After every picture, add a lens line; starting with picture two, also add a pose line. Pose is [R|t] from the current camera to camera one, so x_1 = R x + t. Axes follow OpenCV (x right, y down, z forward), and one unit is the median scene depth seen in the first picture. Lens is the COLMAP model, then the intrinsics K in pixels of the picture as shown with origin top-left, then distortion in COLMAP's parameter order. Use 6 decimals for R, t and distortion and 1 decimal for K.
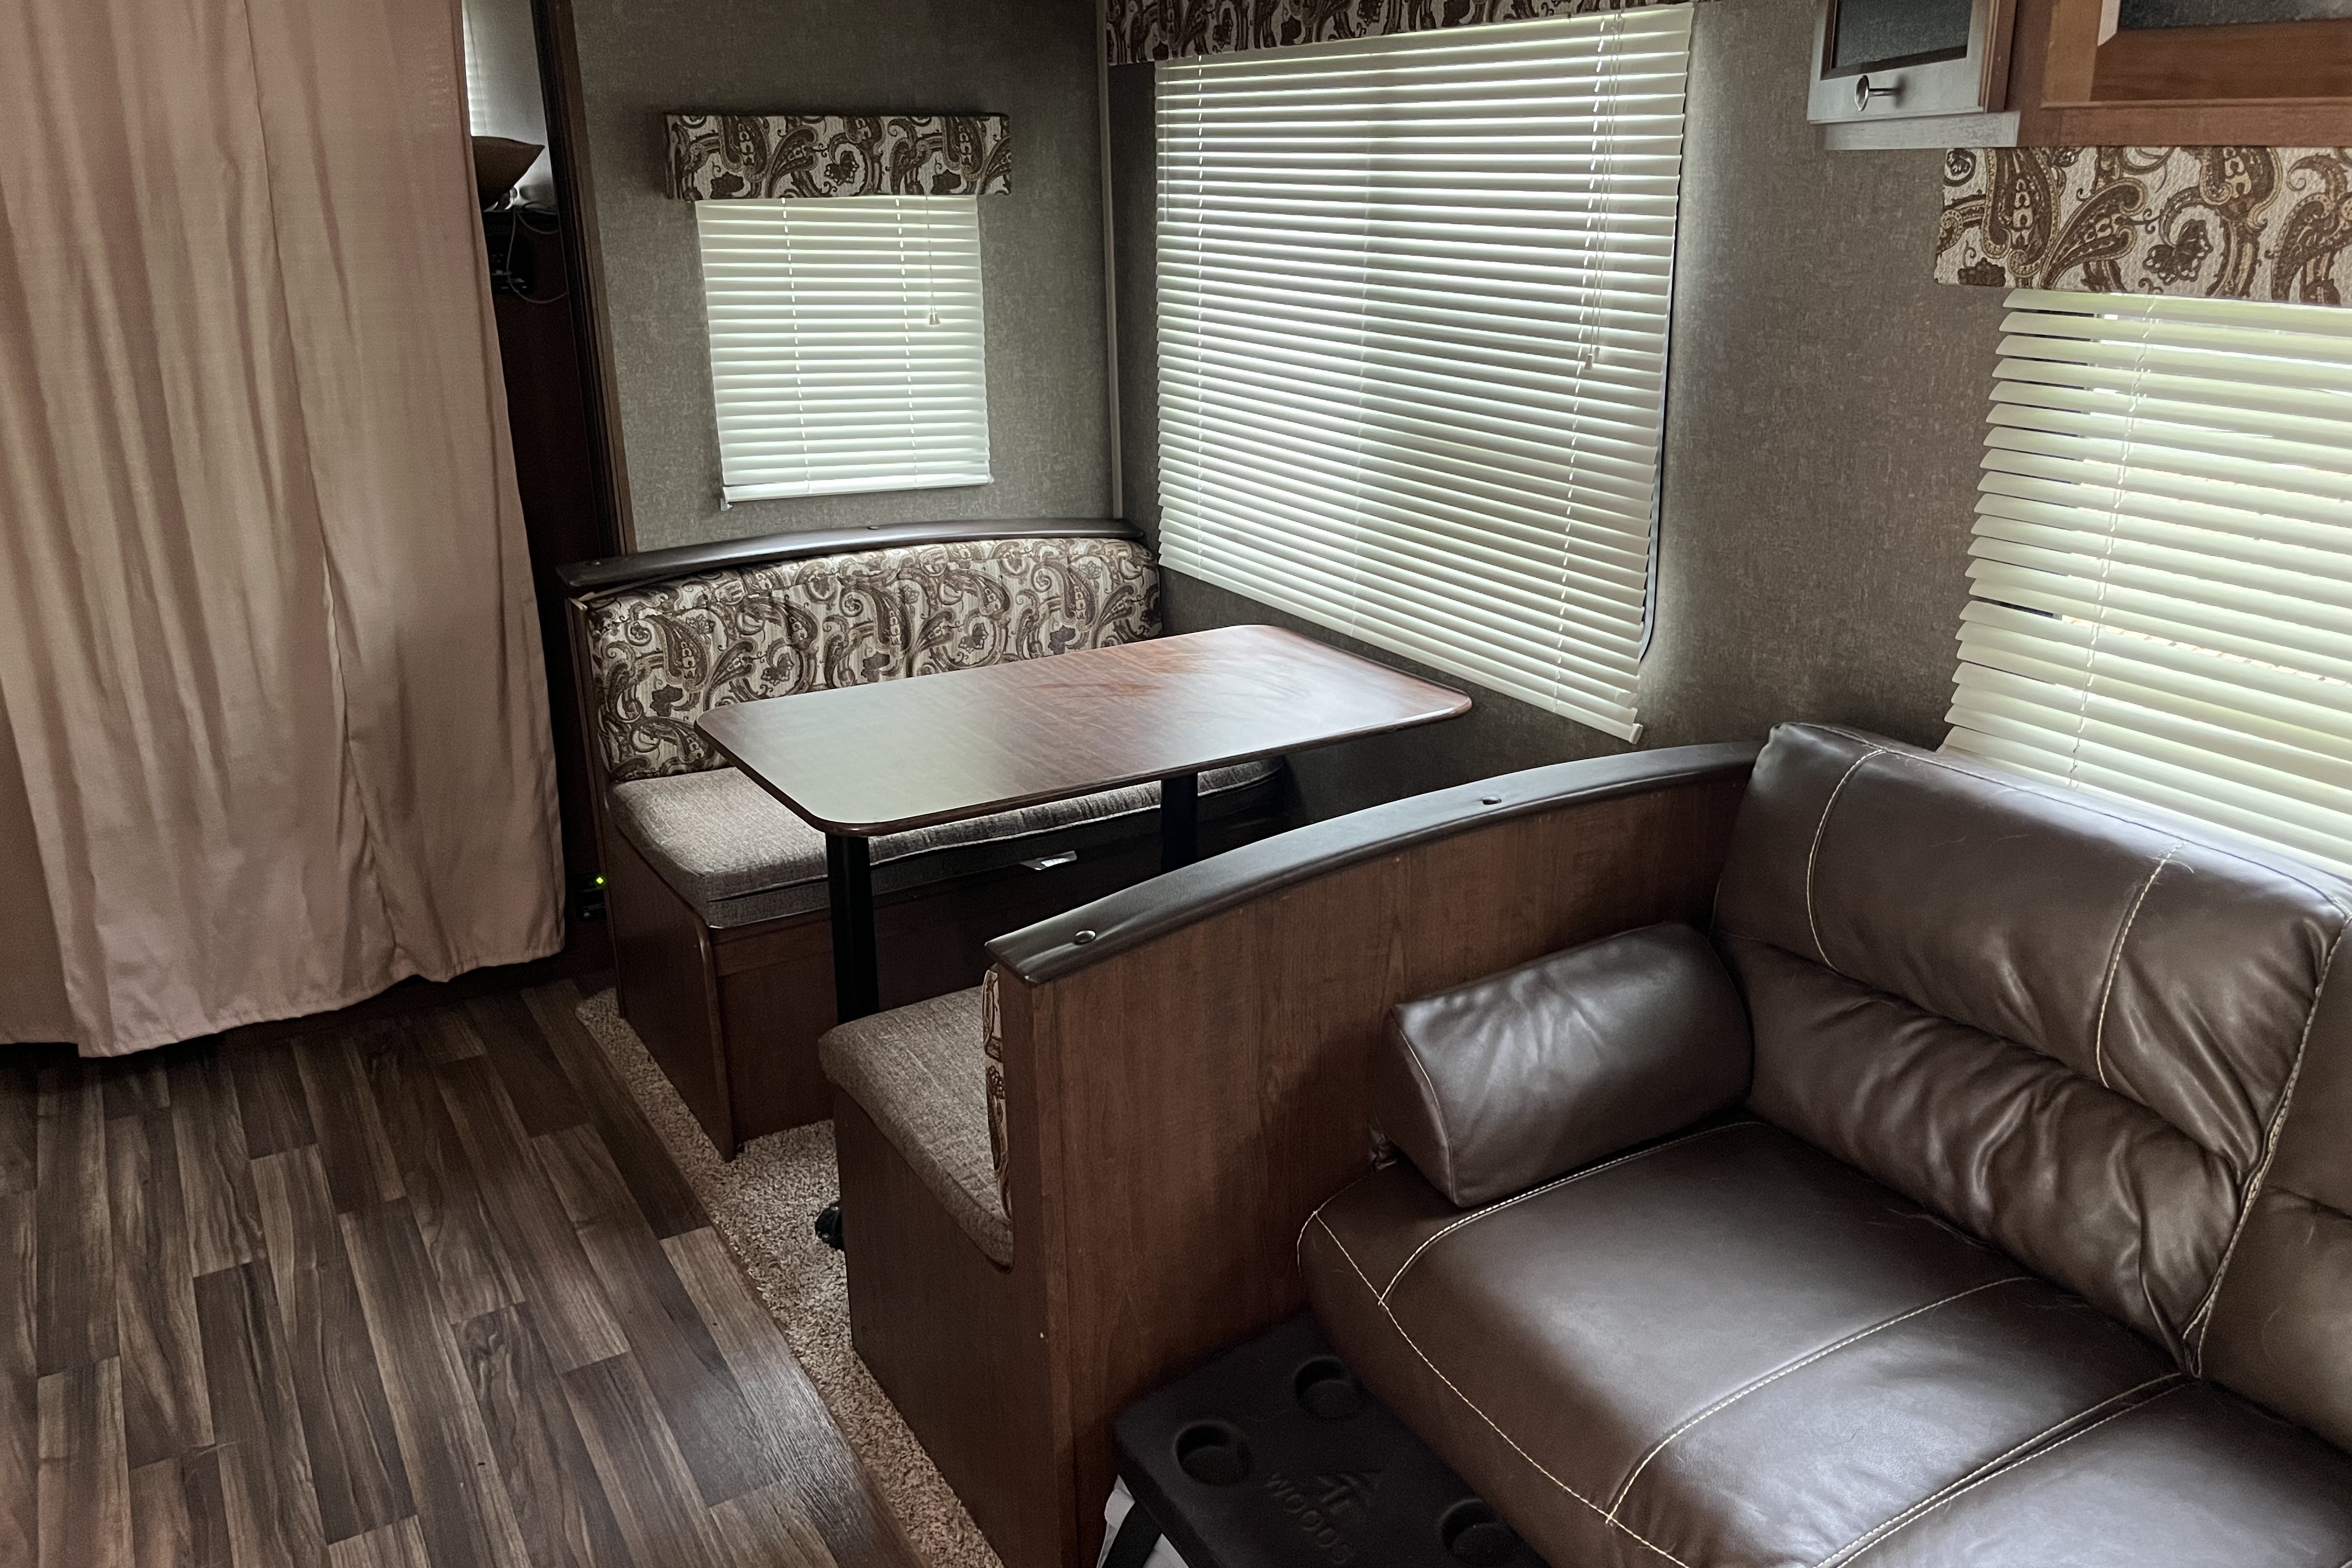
lens RADIAL K [[1789.4, 0, 1176.0], [0, 1789.4, 784.0], [0, 0, 1]] dist [0.056126, -0.074102]
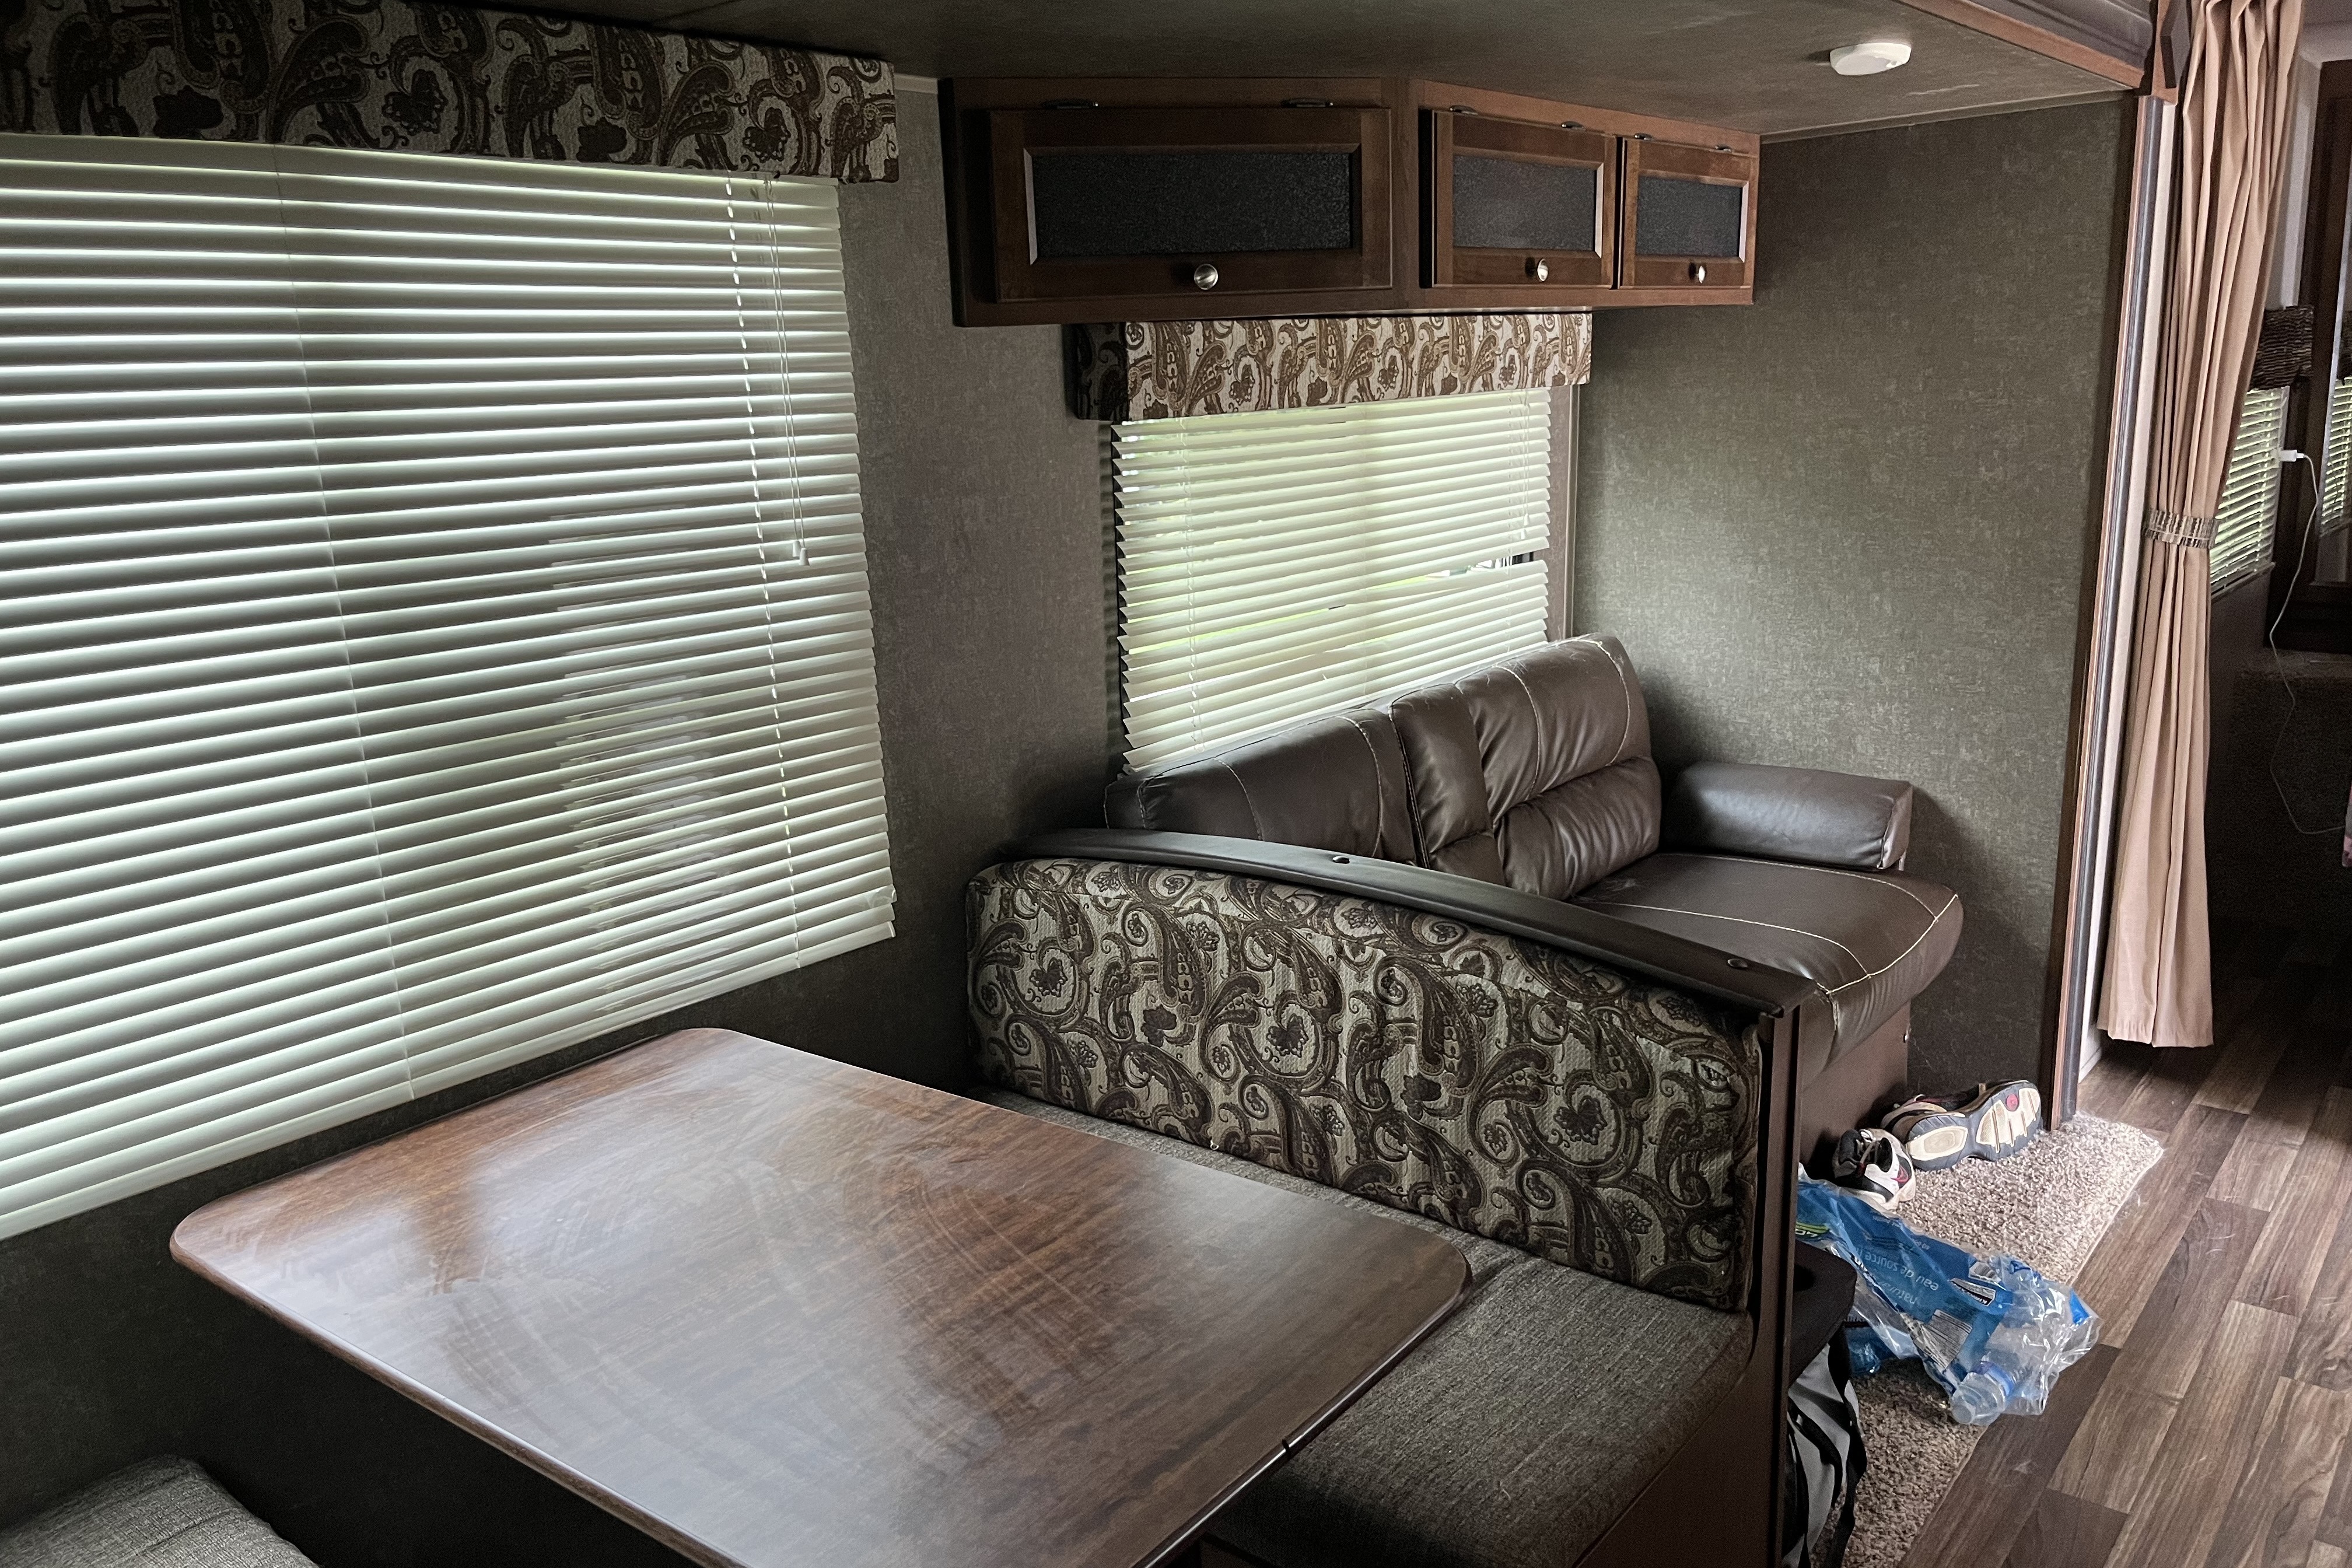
lens RADIAL K [[1834.7, 0, 1176.0], [0, 1834.7, 784.0], [0, 0, 1]] dist [0.004514, -0.032303]
pose [[-0.355059, -0.211909, 0.910509, -0.609508], [0.326971, 0.884303, 0.333314, -0.340385], [-0.875798, 0.416056, -0.244692, 1.001875]]
